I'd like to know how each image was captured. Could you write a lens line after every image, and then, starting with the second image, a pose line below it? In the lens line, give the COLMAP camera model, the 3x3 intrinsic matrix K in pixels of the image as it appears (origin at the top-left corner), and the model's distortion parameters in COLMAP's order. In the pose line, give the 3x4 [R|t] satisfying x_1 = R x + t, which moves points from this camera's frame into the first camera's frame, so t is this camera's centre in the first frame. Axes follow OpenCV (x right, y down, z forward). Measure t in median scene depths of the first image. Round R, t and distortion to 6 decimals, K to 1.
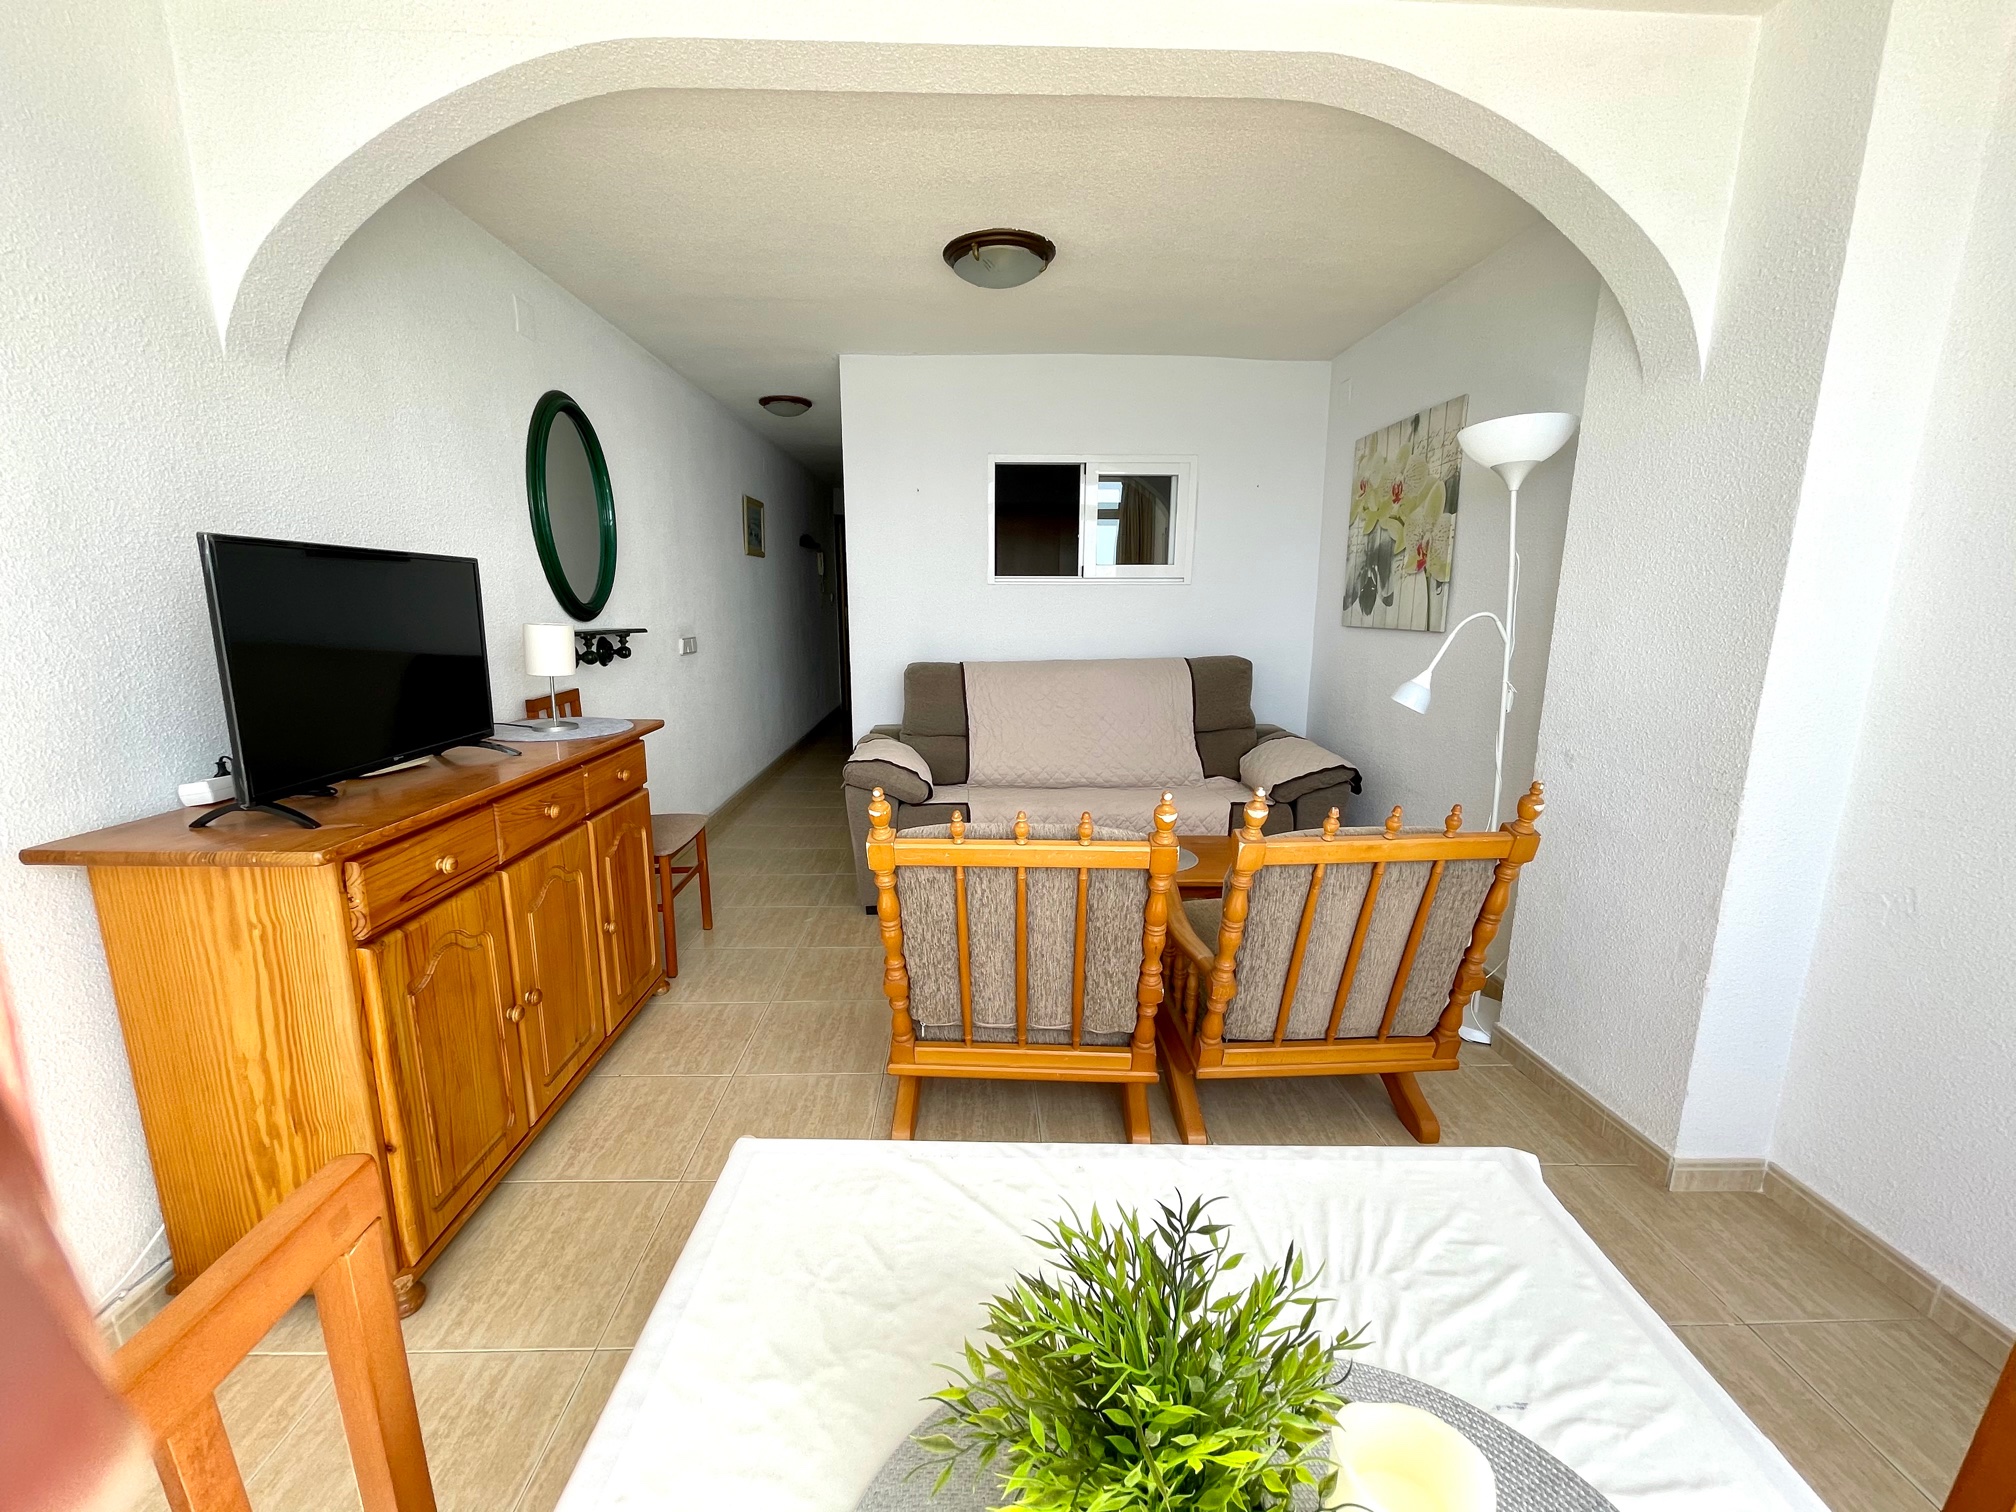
lens RADIAL K [[802.8, 0, 999.7], [0, 802.8, 751.3], [0, 0, 1]] dist [-0.000041, 0.000778]
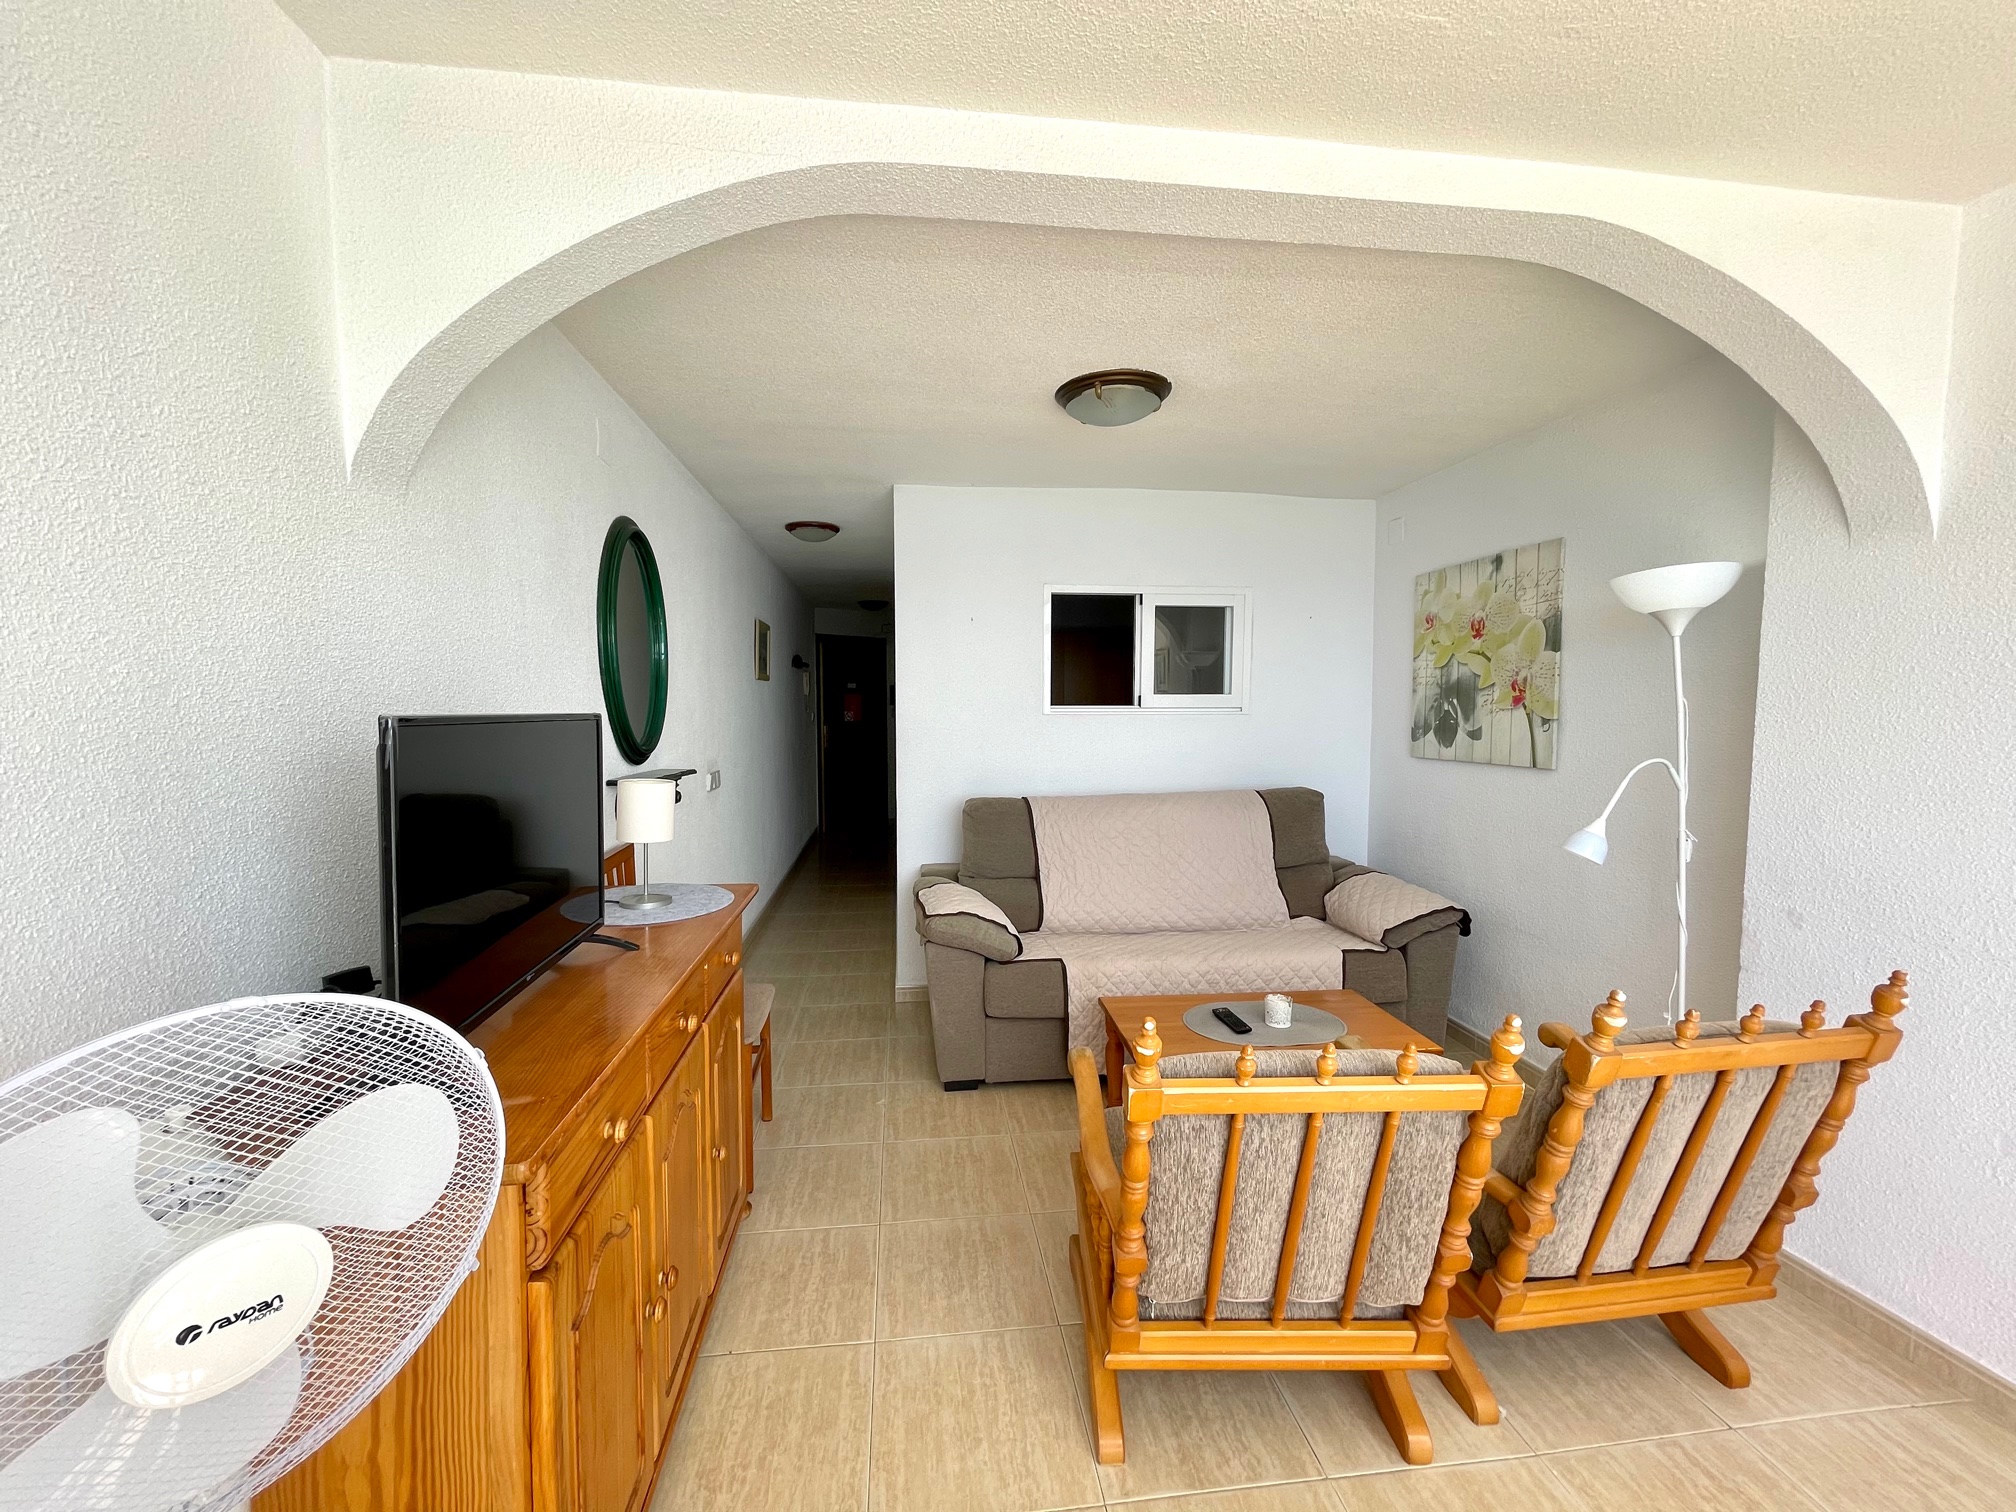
lens RADIAL K [[802.8, 0, 1006.9], [0, 802.8, 756.0], [0, 0, 1]] dist [-0.000041, 0.000778]
pose [[0.995937, -0.008230, 0.089676, -0.192214], [0.019635, 0.991701, -0.127056, -0.051548], [-0.087886, 0.128300, 0.987834, 0.087455]]
